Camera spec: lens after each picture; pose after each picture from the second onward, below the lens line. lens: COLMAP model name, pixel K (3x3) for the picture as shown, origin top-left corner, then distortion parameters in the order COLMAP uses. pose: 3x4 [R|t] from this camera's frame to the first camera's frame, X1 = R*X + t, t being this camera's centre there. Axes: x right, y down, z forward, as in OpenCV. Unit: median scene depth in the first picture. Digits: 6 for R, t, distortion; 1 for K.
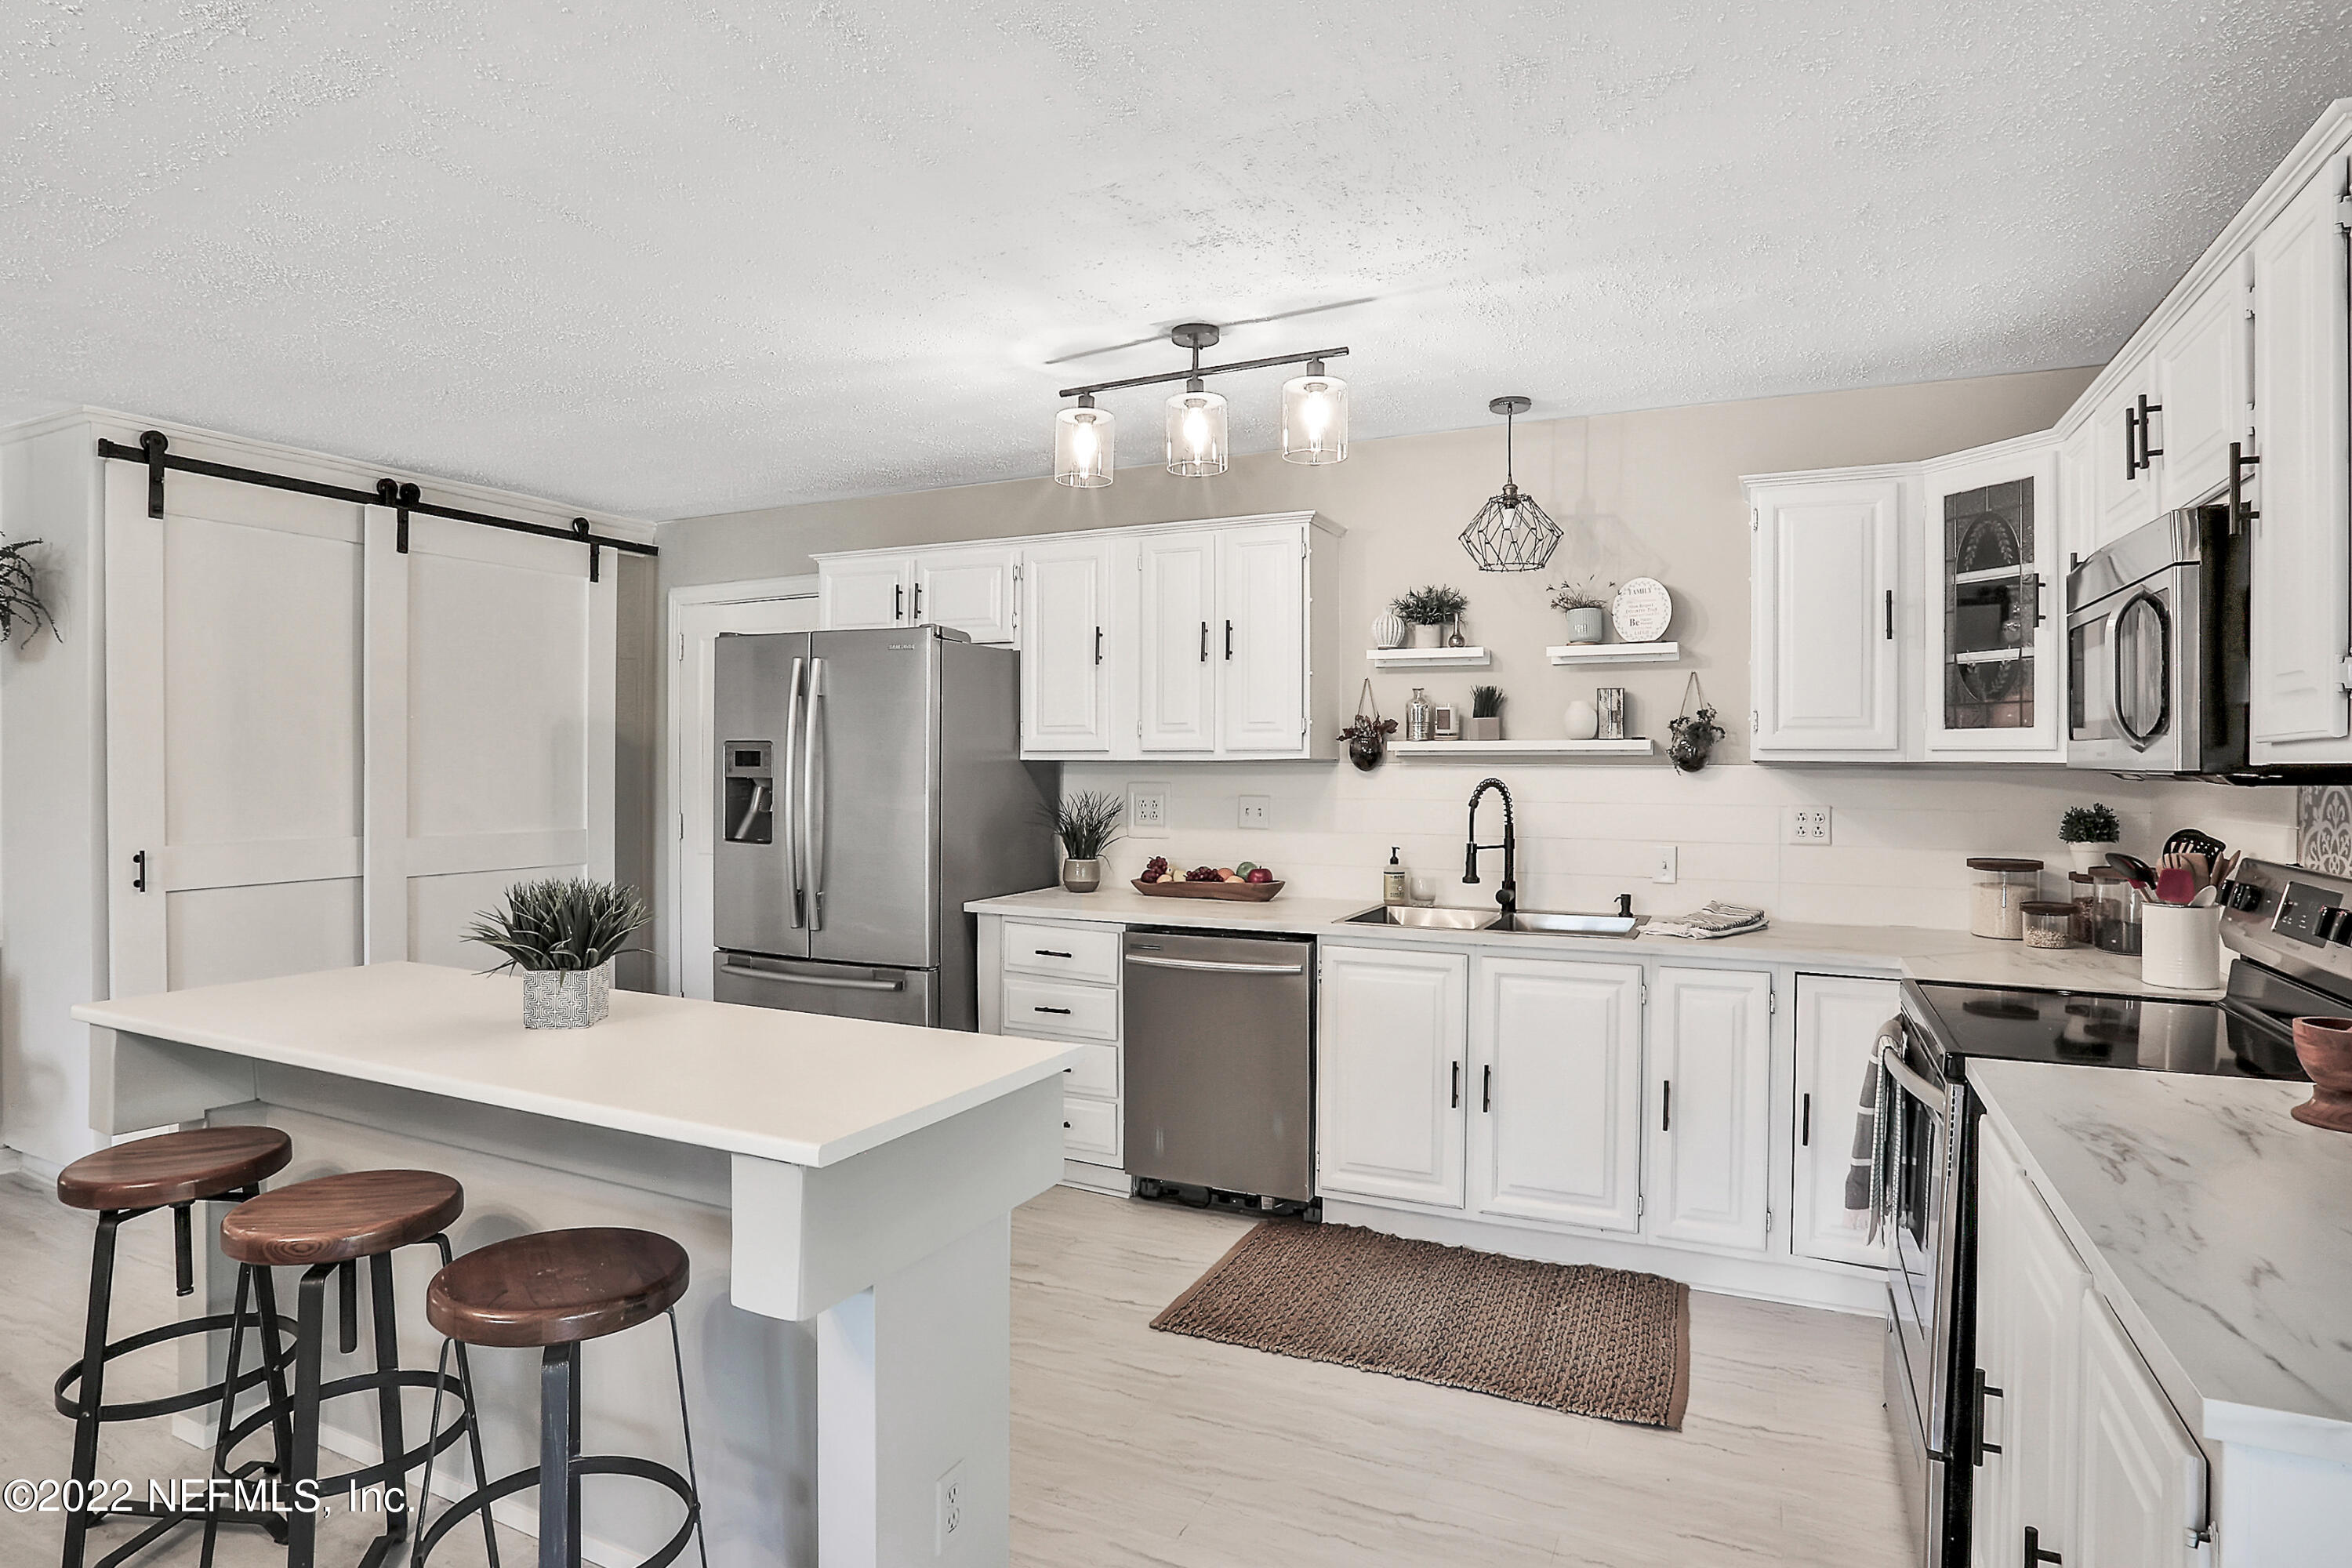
lens RADIAL K [[1250.6, 0, 1189.7], [0, 1250.6, 779.3], [0, 0, 1]] dist [-0.063304, 0.025330]
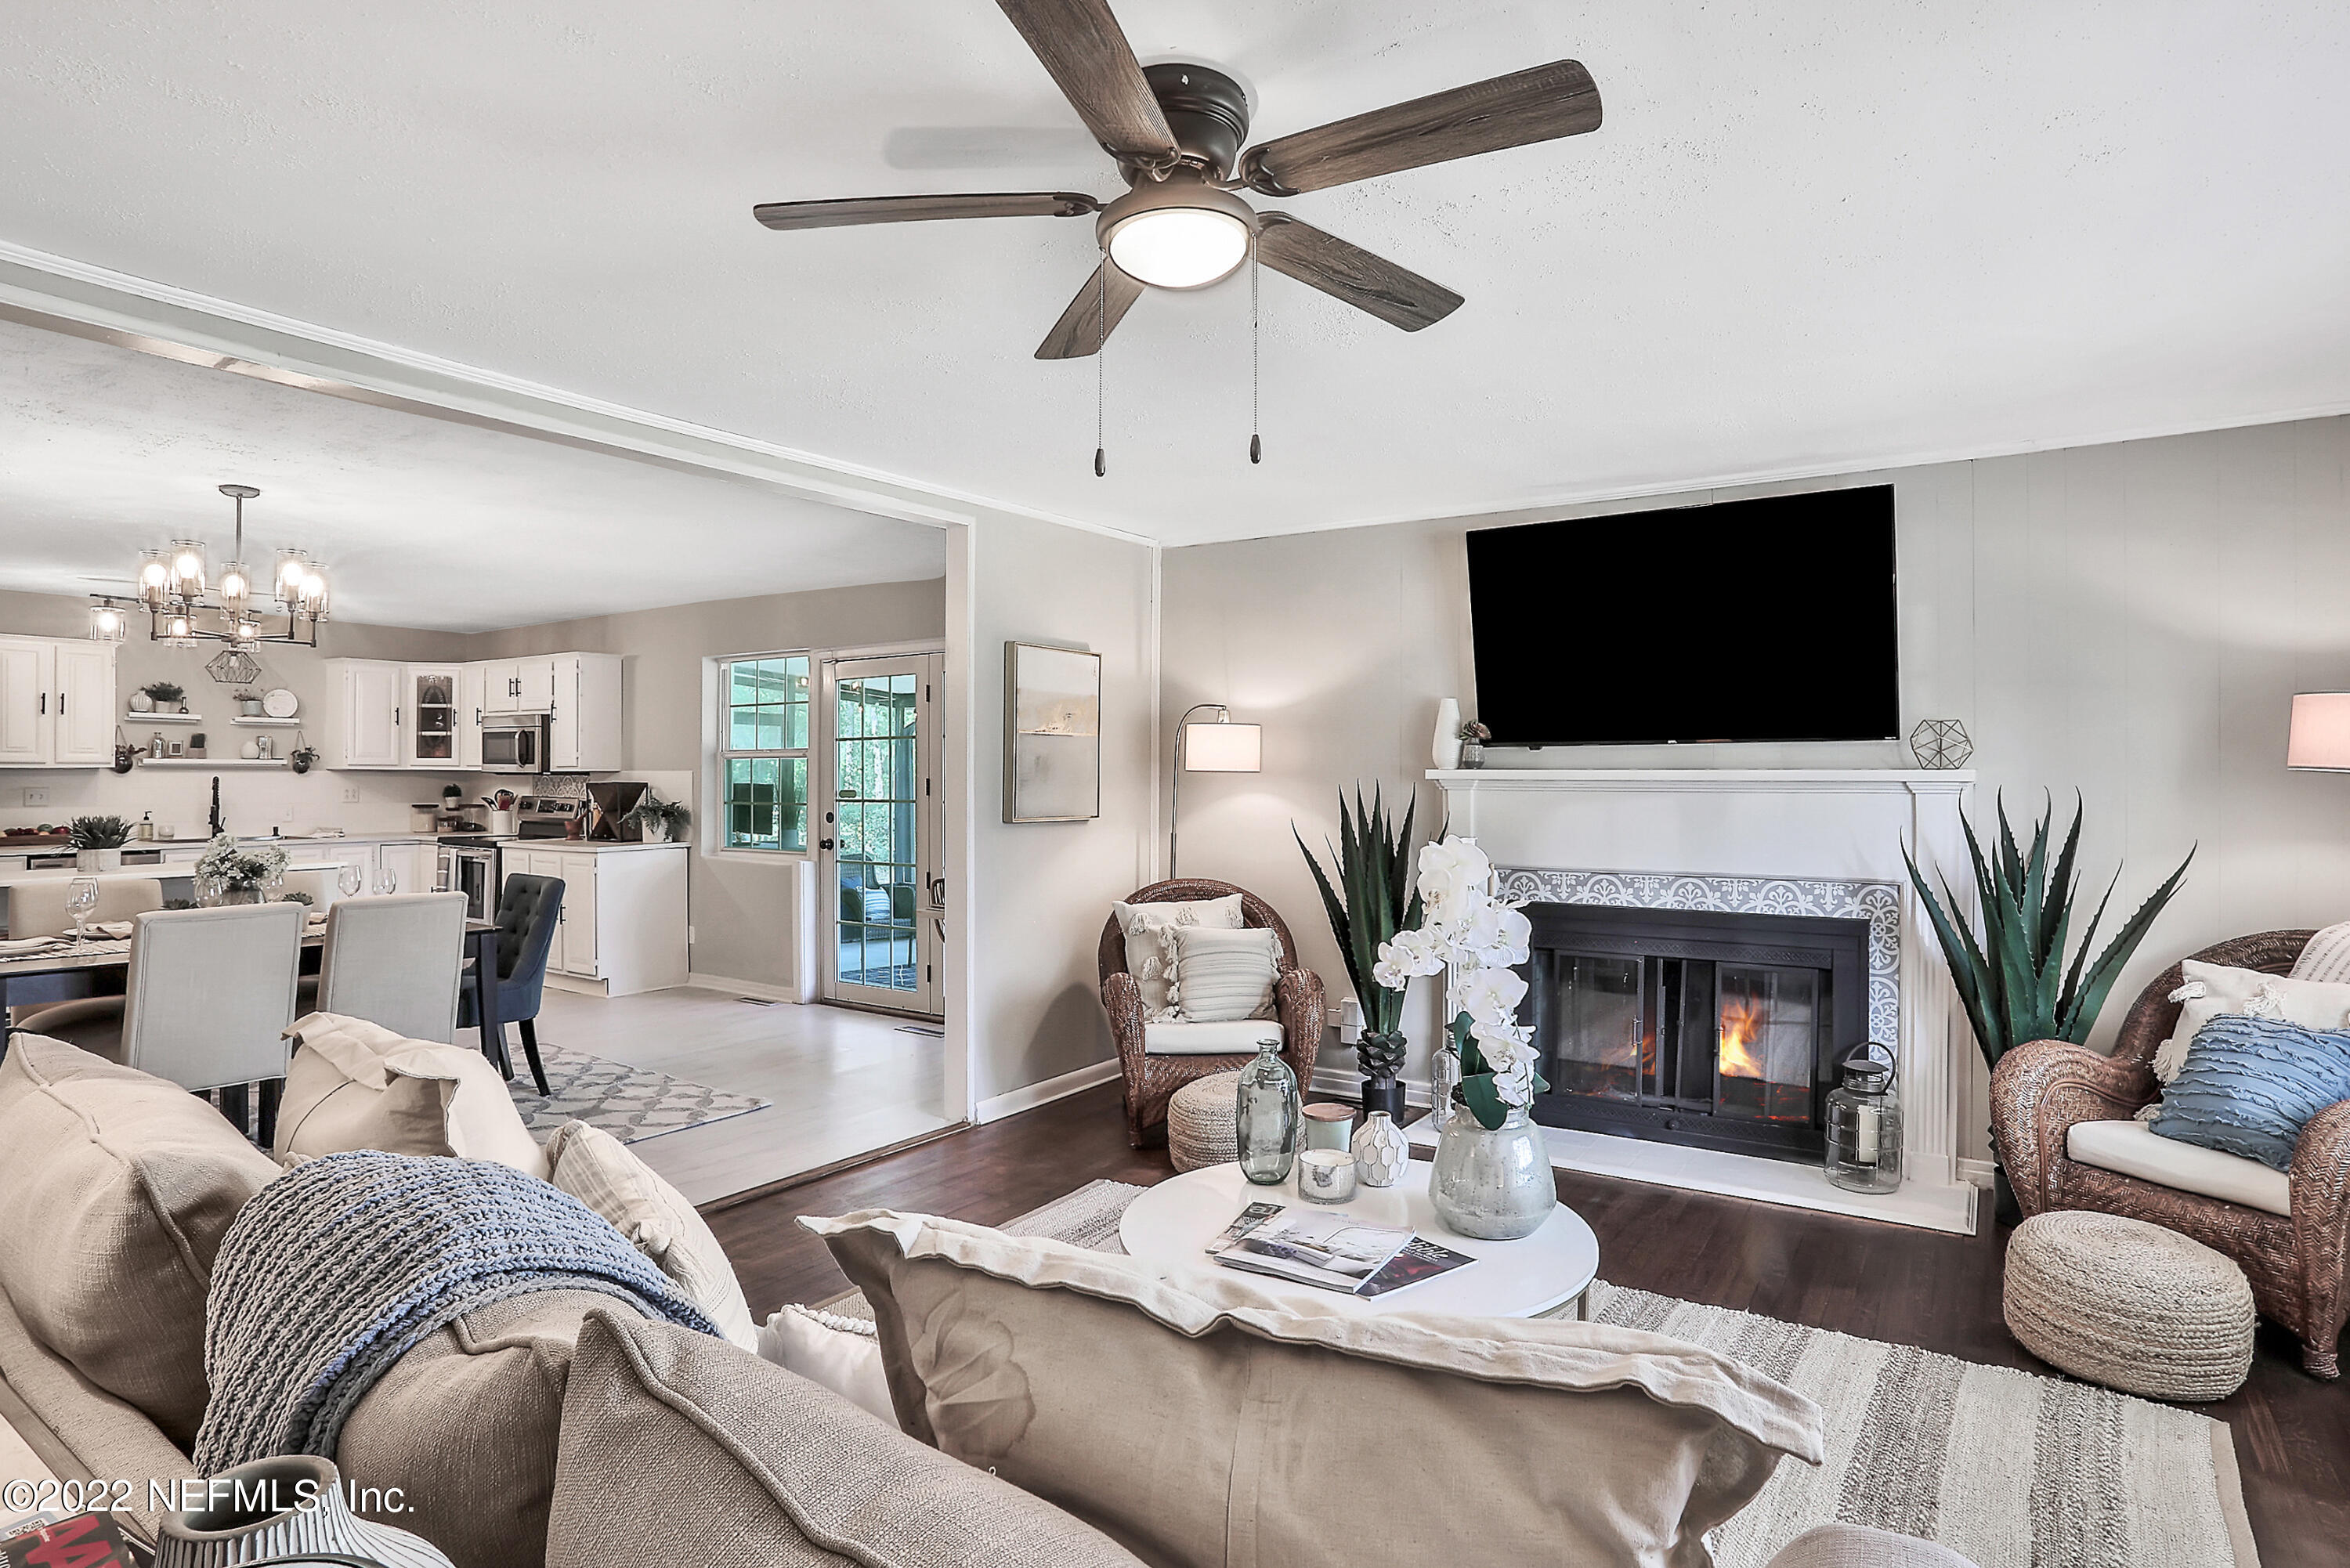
lens RADIAL K [[1249.5, 0, 1175.5], [0, 1249.5, 775.6], [0, 0, 1]] dist [-0.063304, 0.025330]
pose [[0.146102, -0.003490, 0.989263, -1.605783], [0.008639, 0.999960, 0.002252, 0.006923], [-0.989232, 0.008217, 0.146126, -0.963926]]
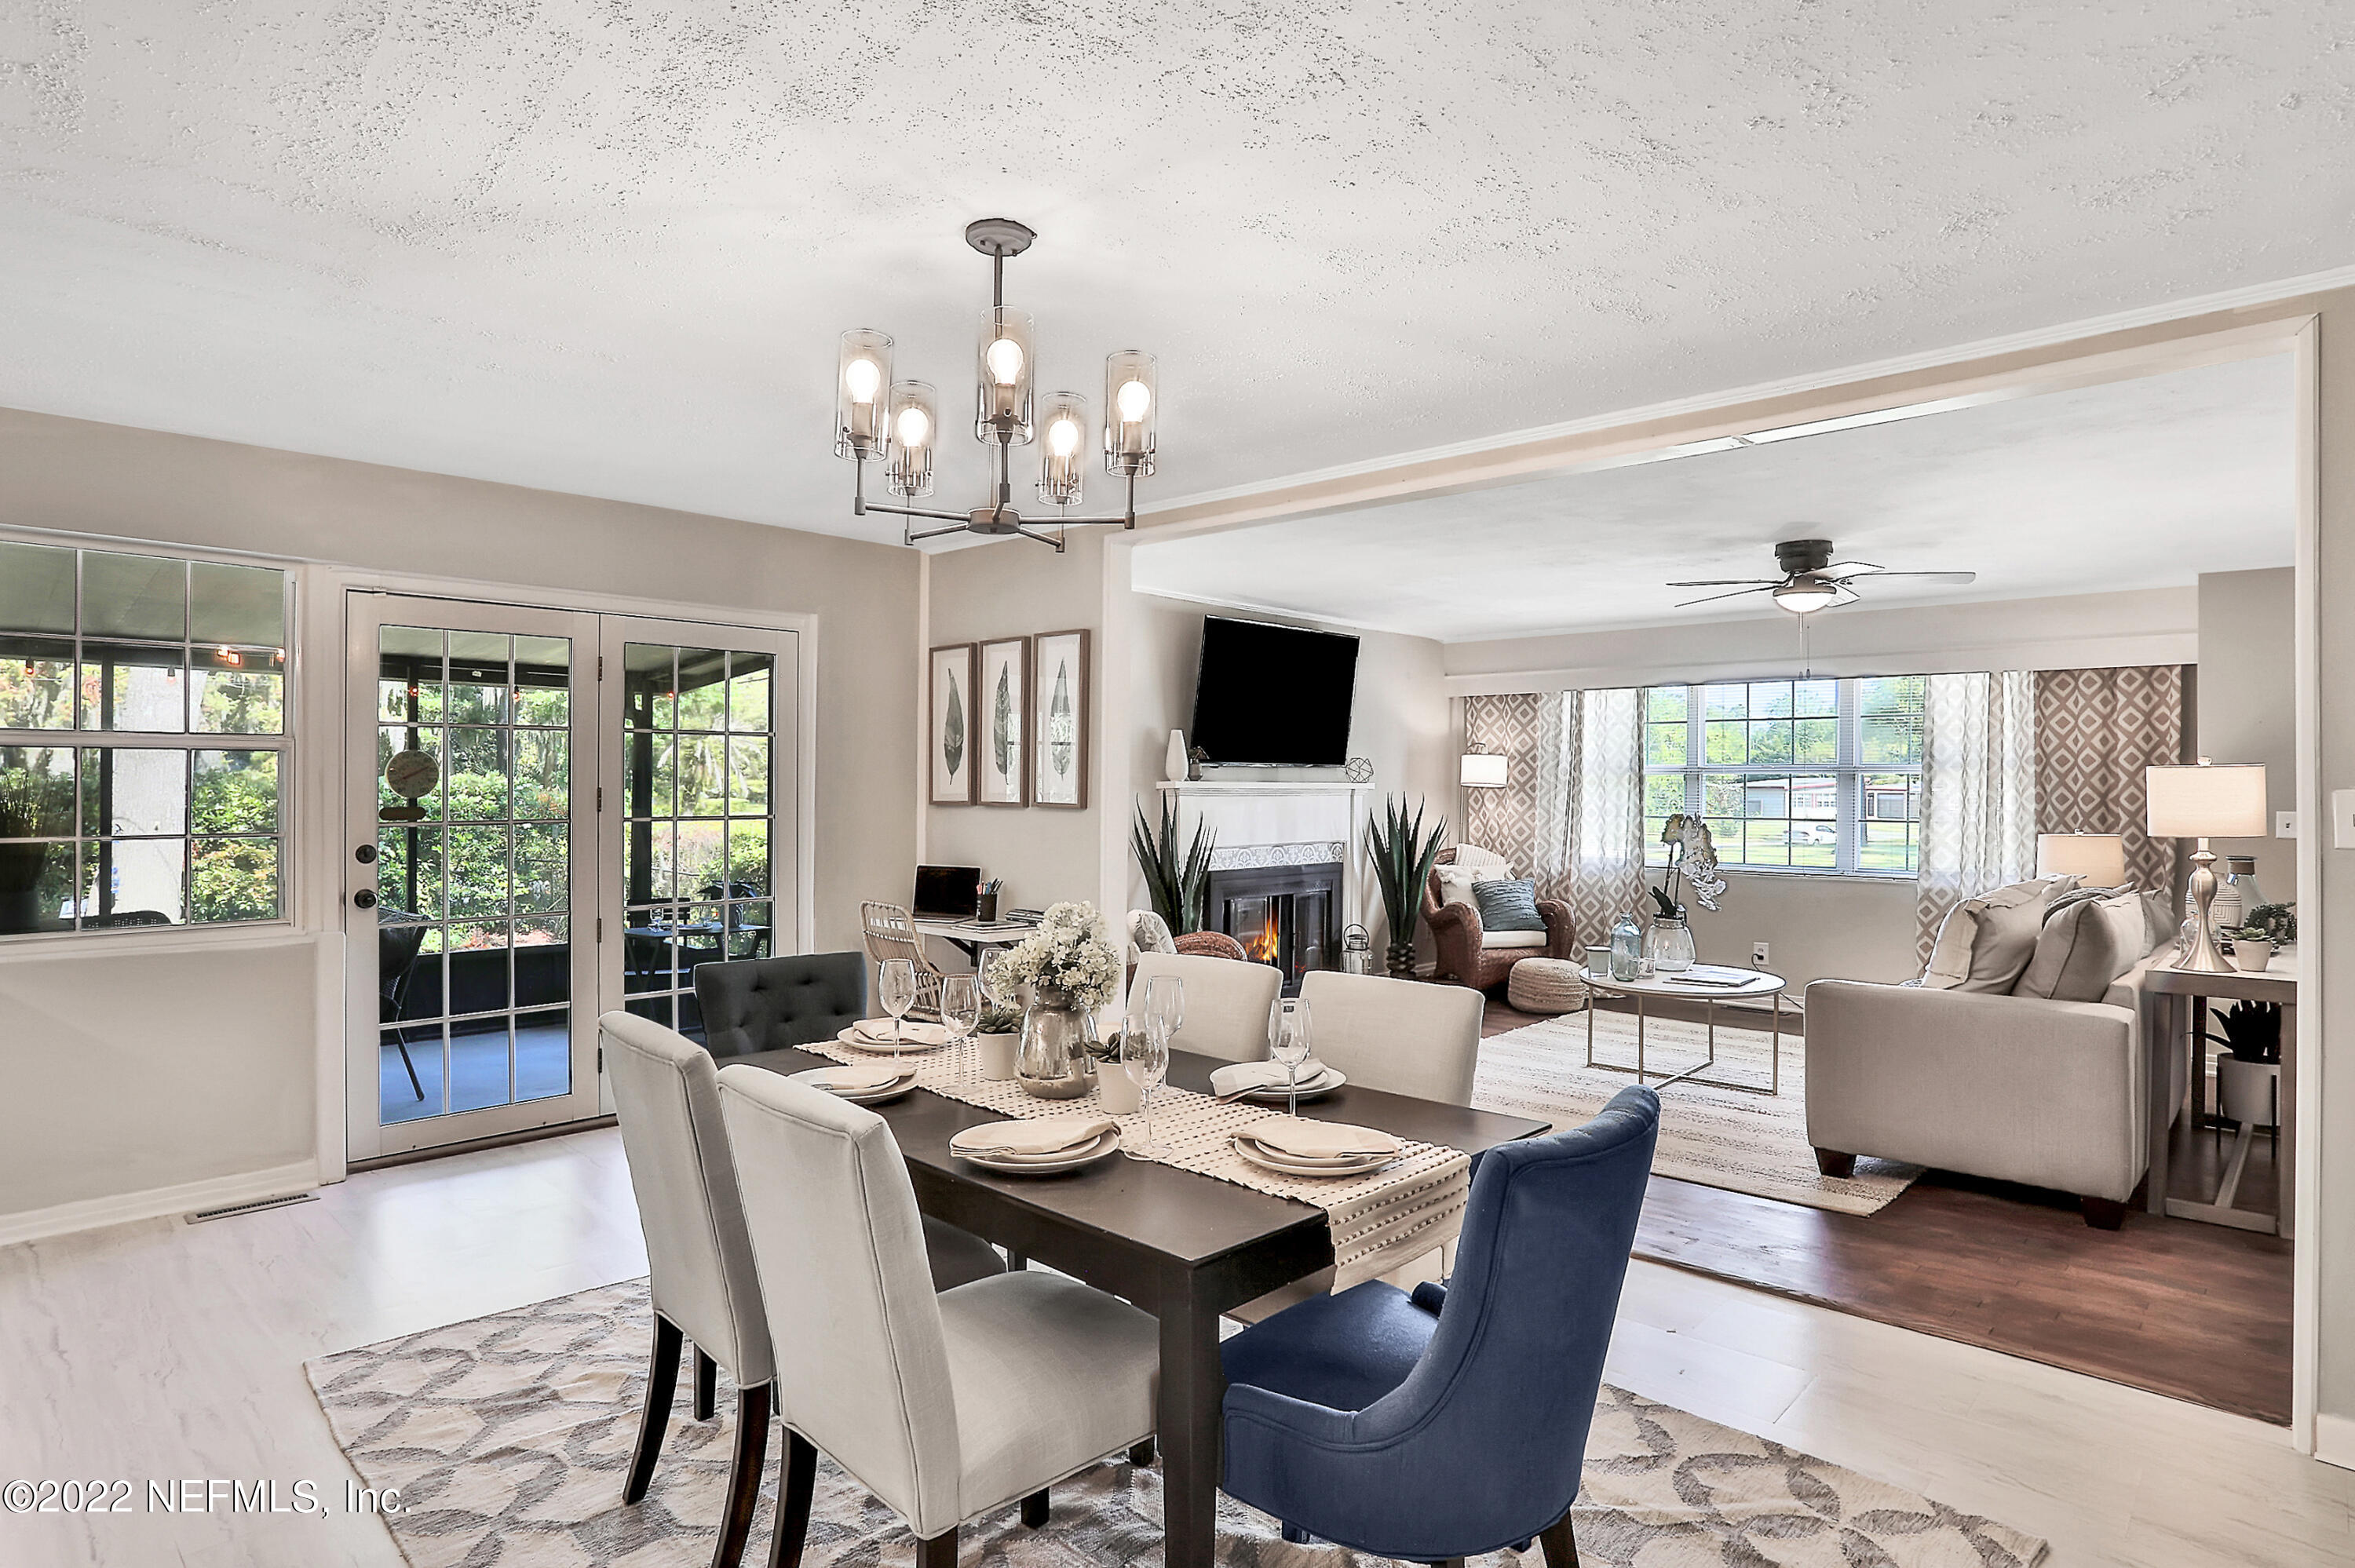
lens RADIAL K [[1252.0, 0, 1168.5], [0, 1252.0, 785.2], [0, 0, 1]] dist [-0.063304, 0.025330]
pose [[-0.949677, -0.010808, 0.313045, -0.826429], [-0.007436, 0.999901, 0.011964, -0.011645], [-0.313143, 0.009034, -0.949663, 0.731379]]
